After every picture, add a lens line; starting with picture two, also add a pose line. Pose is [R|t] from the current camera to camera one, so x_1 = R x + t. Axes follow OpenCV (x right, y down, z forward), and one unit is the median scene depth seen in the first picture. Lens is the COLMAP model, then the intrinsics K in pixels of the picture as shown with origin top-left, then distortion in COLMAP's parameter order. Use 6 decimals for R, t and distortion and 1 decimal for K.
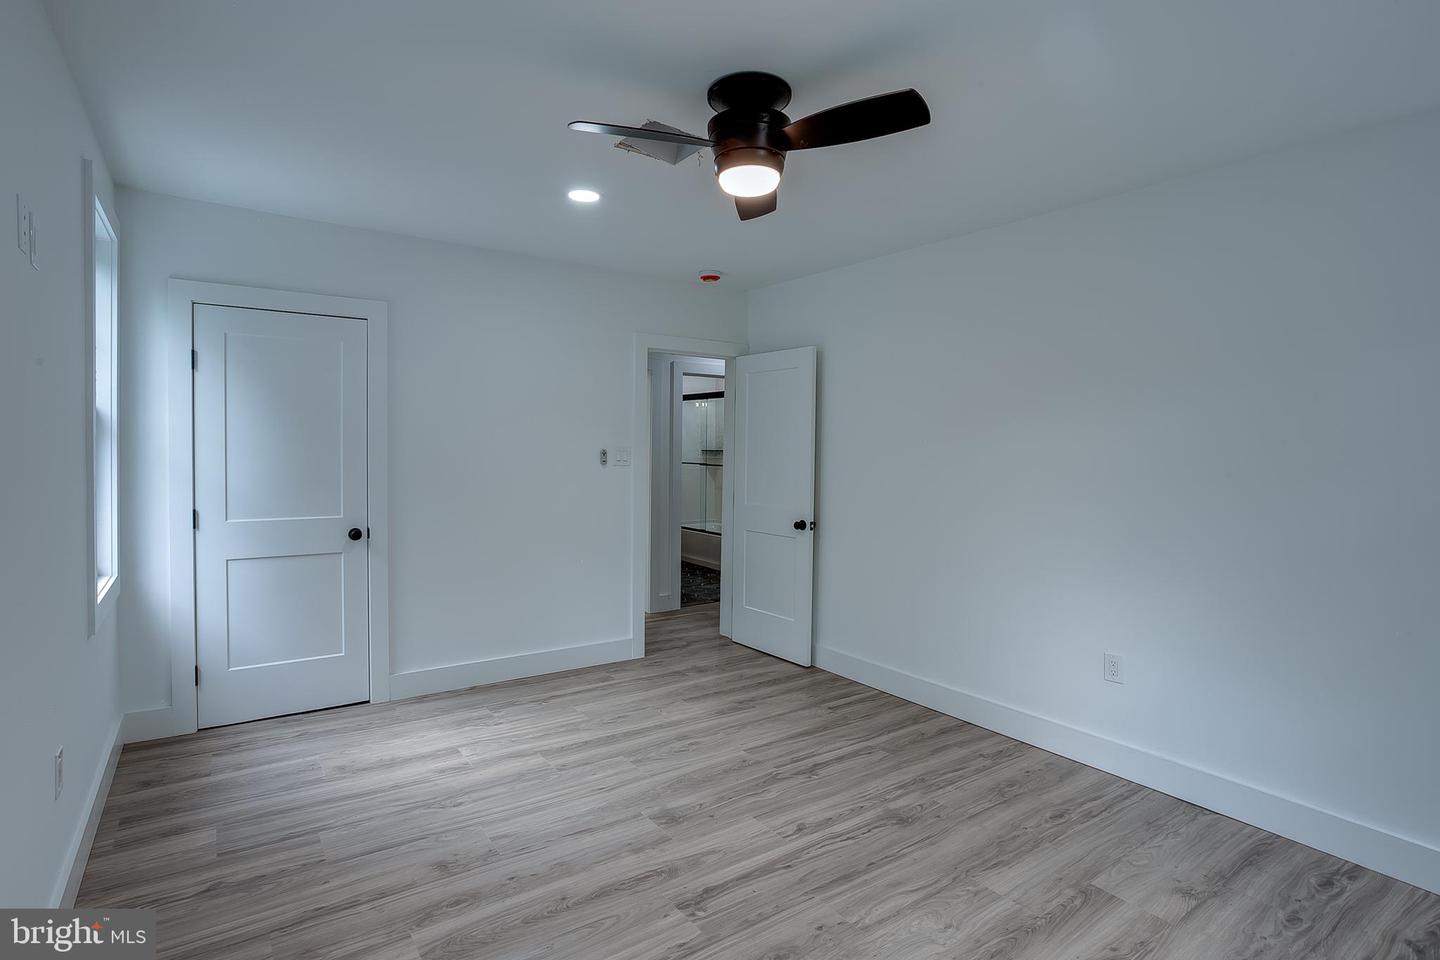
lens RADIAL K [[681.7, 0, 710.7], [0, 681.7, 476.8], [0, 0, 1]] dist [-0.039292, 0.007124]
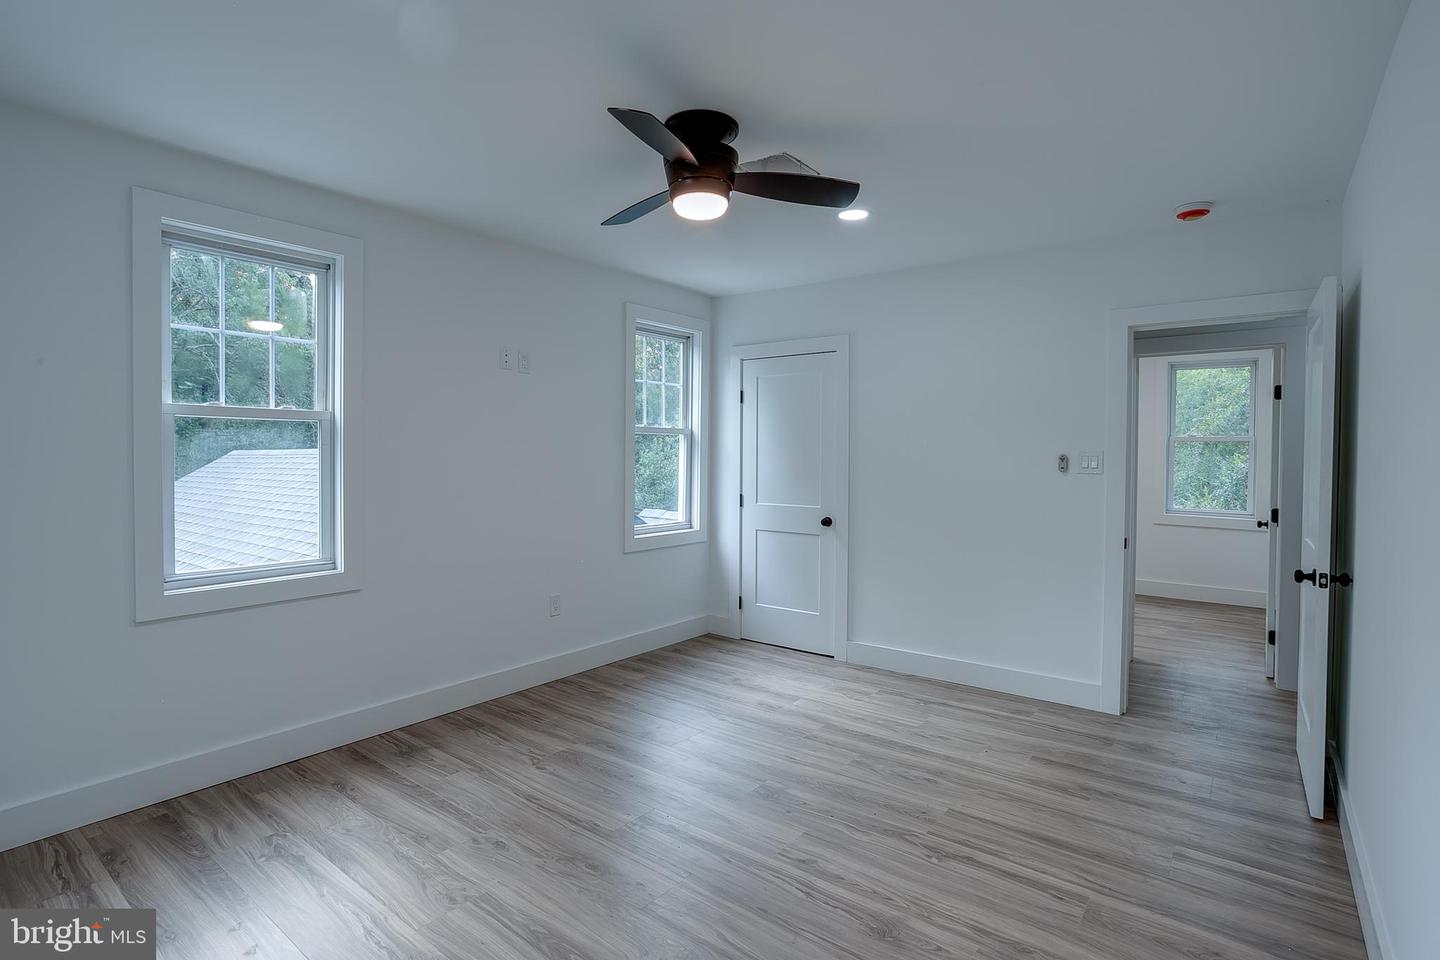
lens RADIAL K [[681.7, 0, 705.2], [0, 681.7, 473.5], [0, 0, 1]] dist [-0.039292, 0.007124]
pose [[0.322557, 0.015450, -0.946424, 0.676541], [-0.037009, 0.999308, 0.003700, -0.001295], [0.945826, 0.033833, 0.322906, 0.401944]]
